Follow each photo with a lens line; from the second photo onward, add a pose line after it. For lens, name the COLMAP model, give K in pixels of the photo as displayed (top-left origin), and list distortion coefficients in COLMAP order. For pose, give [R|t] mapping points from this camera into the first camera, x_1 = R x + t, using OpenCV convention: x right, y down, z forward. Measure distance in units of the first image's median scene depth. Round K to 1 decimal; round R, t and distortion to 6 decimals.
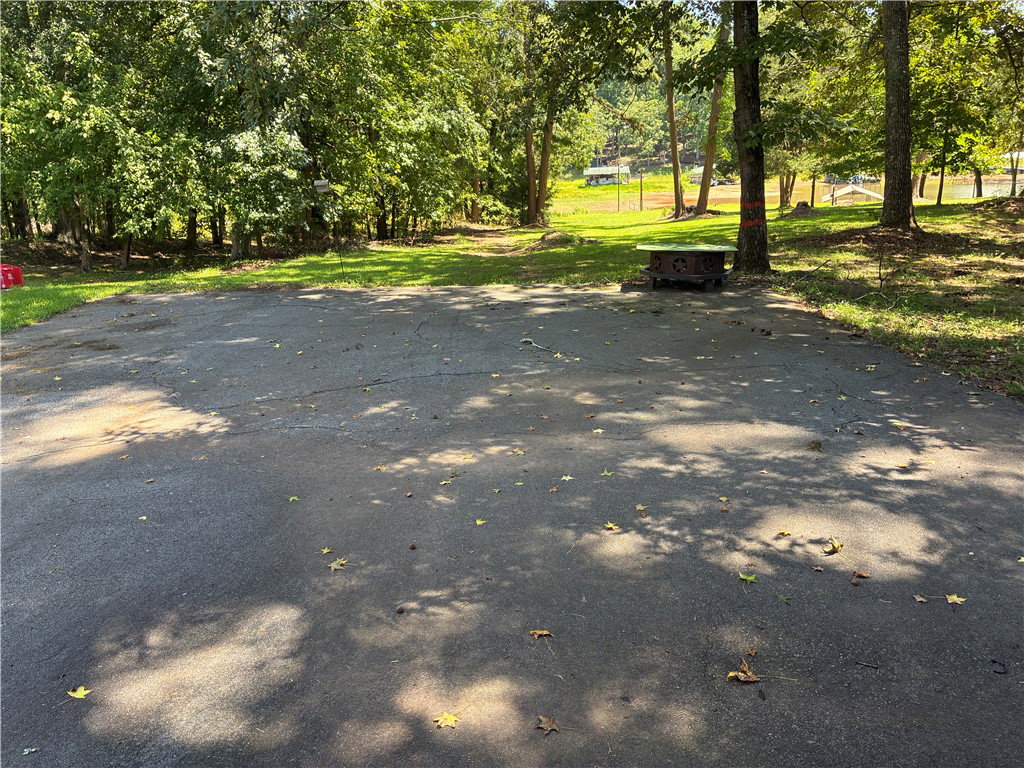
lens RADIAL K [[785.2, 0, 512.0], [0, 785.2, 384.0], [0, 0, 1]] dist [0.000106, -0.002639]
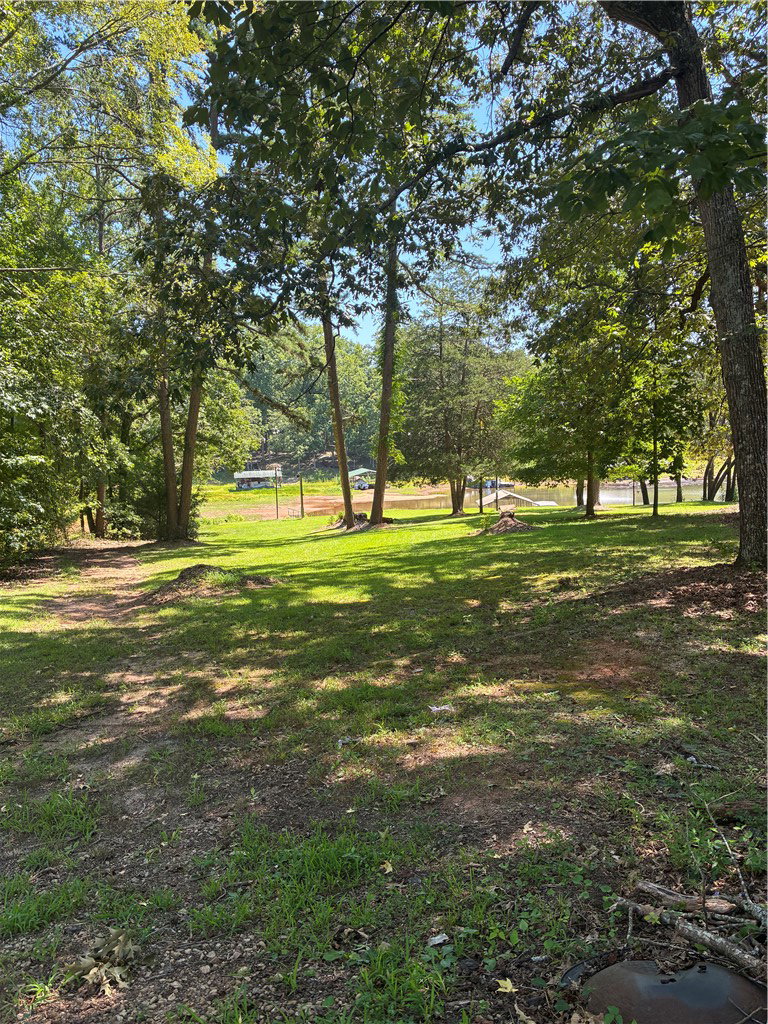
lens RADIAL K [[785.2, 0, 384.0], [0, 785.2, 512.0], [0, 0, 1]] dist [0.000106, -0.002639]
pose [[0.961789, -0.006667, 0.273710, 0.012324], [0.065546, 0.976239, -0.206544, -0.047070], [-0.265830, 0.216592, 0.939374, 0.173214]]
